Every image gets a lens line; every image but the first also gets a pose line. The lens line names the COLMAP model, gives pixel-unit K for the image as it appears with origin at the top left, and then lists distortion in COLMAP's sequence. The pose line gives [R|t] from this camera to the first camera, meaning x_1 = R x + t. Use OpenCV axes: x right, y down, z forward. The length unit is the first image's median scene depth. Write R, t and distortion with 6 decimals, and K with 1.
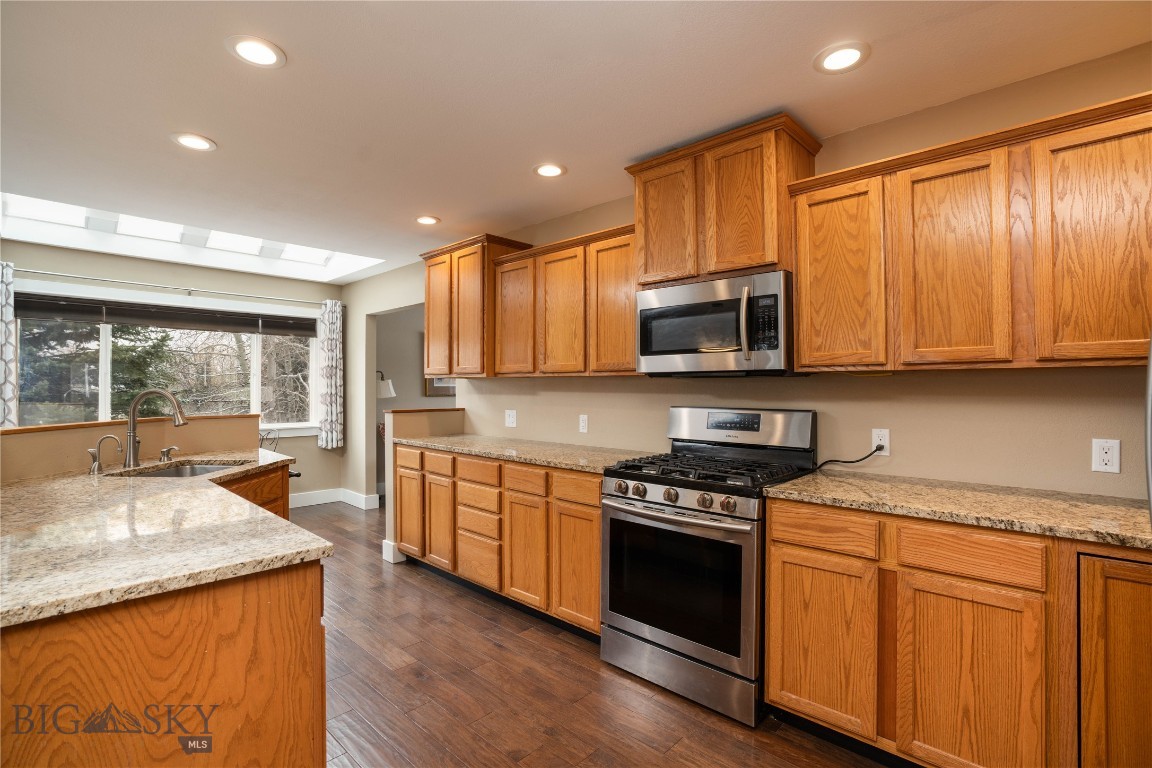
lens RADIAL K [[529.1, 0, 579.2], [0, 529.1, 378.7], [0, 0, 1]] dist [-0.014417, 0.000007]
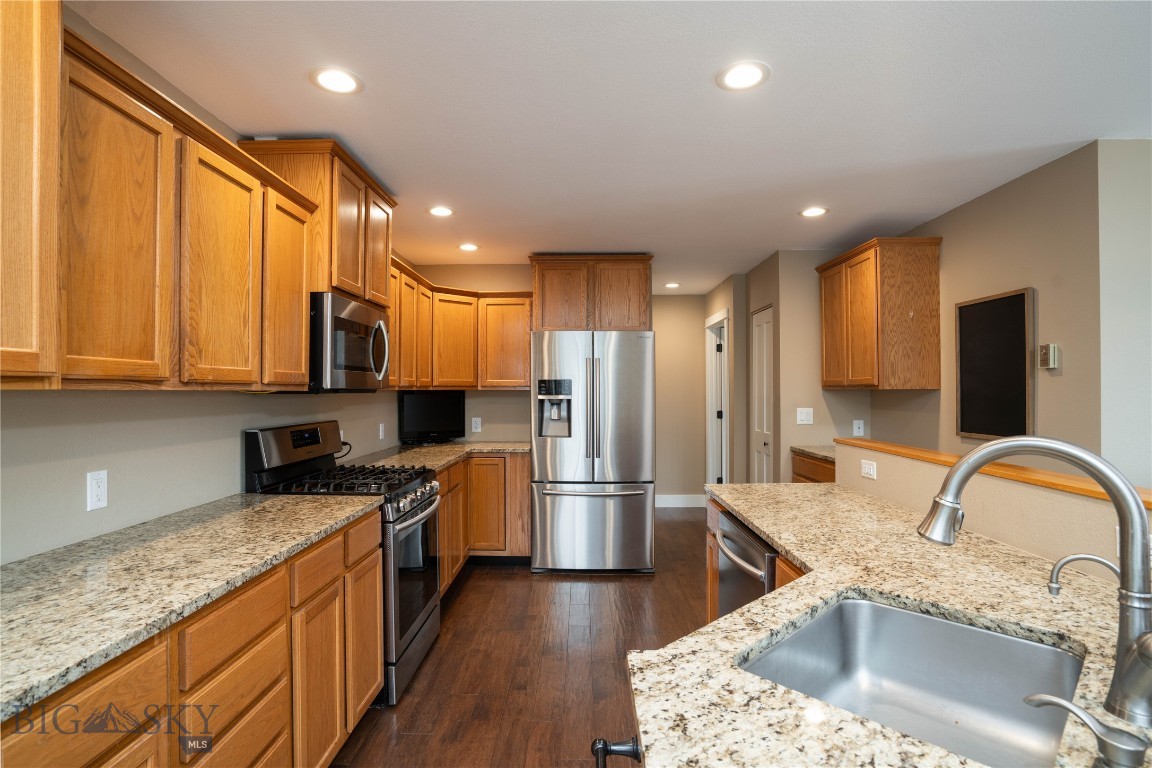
lens RADIAL K [[571.1, 0, 560.0], [0, 571.1, 382.4], [0, 0, 1]] dist [-0.025743, 0.000788]
pose [[-0.646995, 0.007809, 0.762454, -0.716599], [-0.010849, 0.999752, -0.019445, -0.005489], [-0.762417, -0.020853, -0.646750, 1.140062]]
